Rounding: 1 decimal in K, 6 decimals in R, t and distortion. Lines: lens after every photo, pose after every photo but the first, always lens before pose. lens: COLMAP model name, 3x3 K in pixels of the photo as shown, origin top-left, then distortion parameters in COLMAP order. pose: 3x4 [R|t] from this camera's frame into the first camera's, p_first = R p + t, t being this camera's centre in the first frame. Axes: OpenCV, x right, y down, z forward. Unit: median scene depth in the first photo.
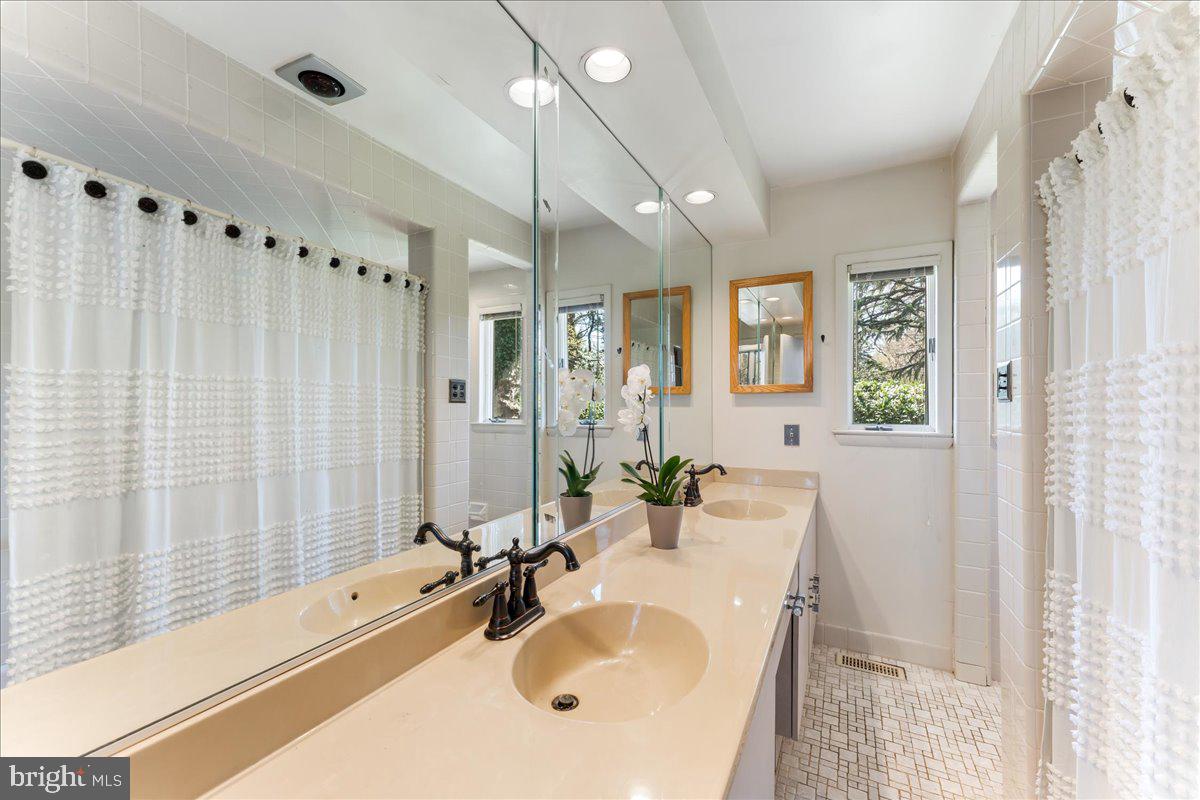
lens RADIAL K [[472.5, 0, 602.0], [0, 472.5, 401.9], [0, 0, 1]] dist [0.002120, 0.000181]
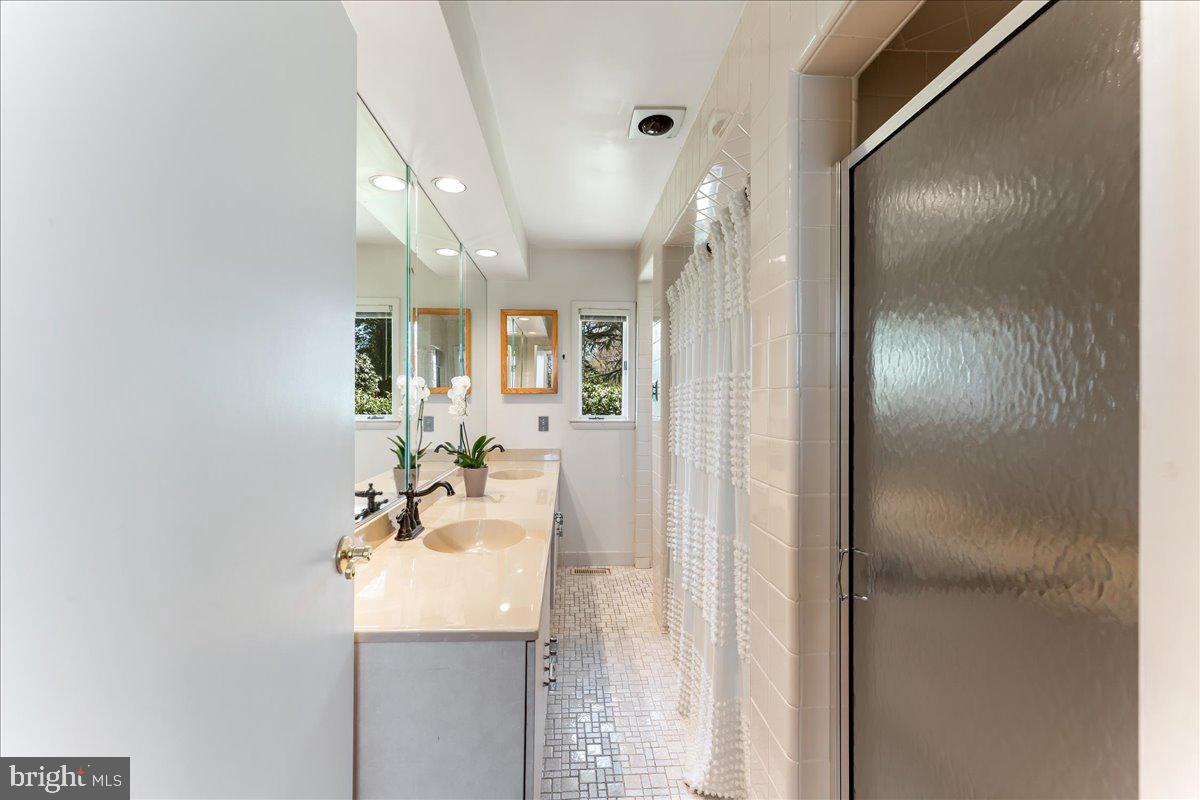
lens RADIAL K [[472.5, 0, 602.0], [0, 472.5, 401.9], [0, 0, 1]] dist [0.002120, 0.000181]
pose [[0.853256, 0.002927, 0.521485, -0.223967], [-0.005898, 0.999974, 0.004038, -0.002746], [-0.521459, -0.006521, 0.853251, -0.358156]]
